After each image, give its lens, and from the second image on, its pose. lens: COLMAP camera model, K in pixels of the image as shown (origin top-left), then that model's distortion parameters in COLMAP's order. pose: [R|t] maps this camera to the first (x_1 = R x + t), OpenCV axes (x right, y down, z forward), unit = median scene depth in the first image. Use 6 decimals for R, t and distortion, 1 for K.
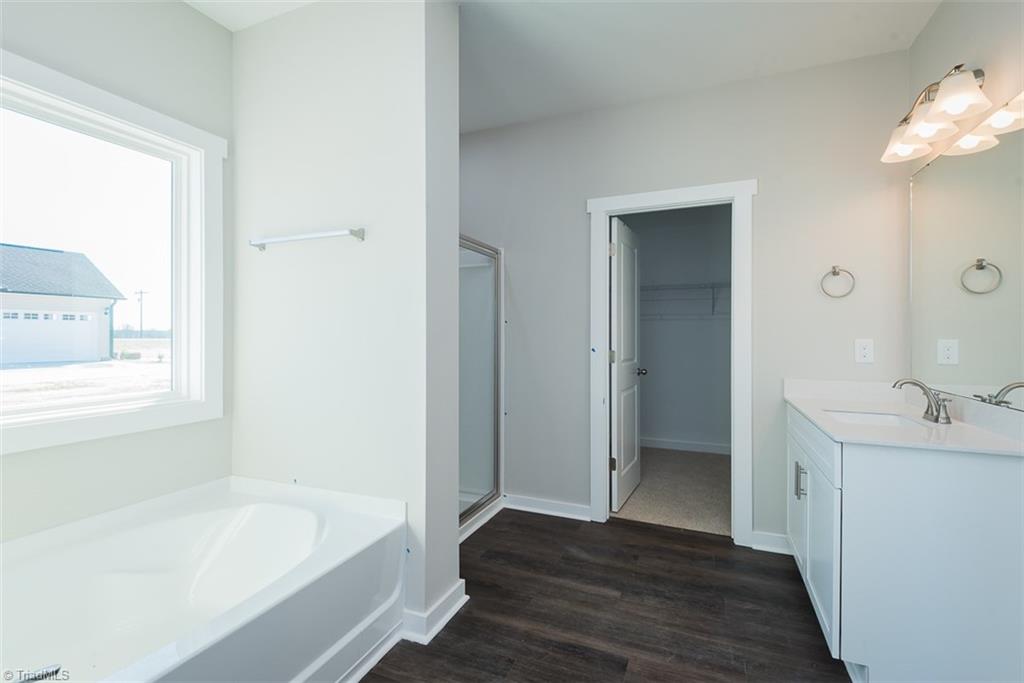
lens RADIAL K [[470.3, 0, 510.5], [0, 470.3, 338.2], [0, 0, 1]] dist [0.014272, -0.001135]
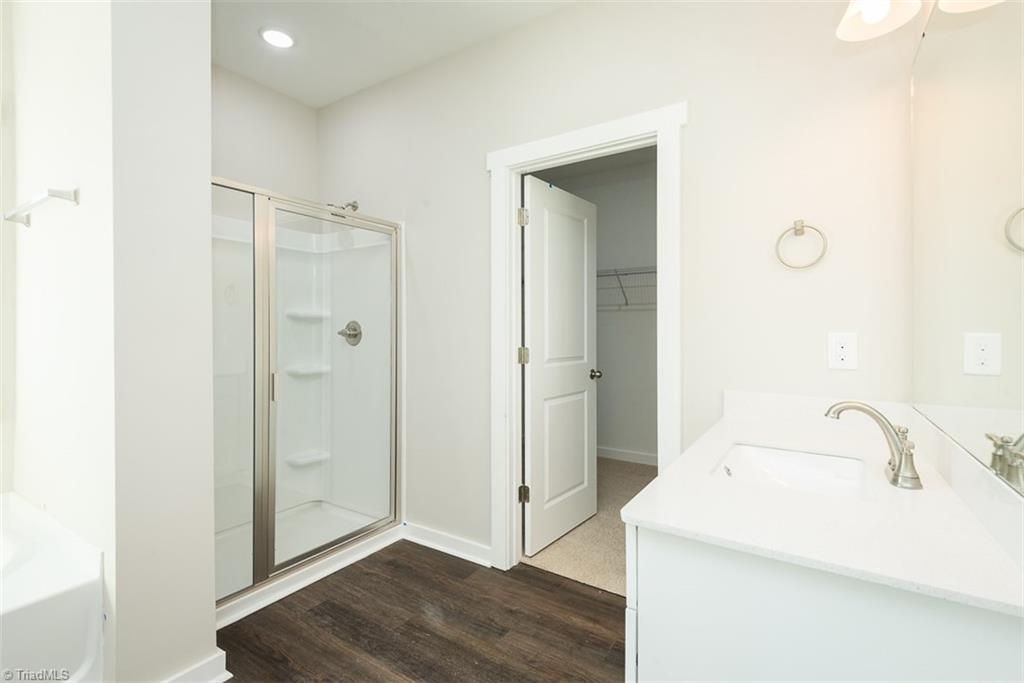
lens RADIAL K [[468.5, 0, 523.8], [0, 468.5, 332.2], [0, 0, 1]] dist [0.003378, -0.000533]
pose [[0.984332, -0.000927, -0.176324, 0.406266], [0.000947, 1.000000, 0.000027, 0.001472], [0.176324, -0.000194, 0.984332, 0.280798]]
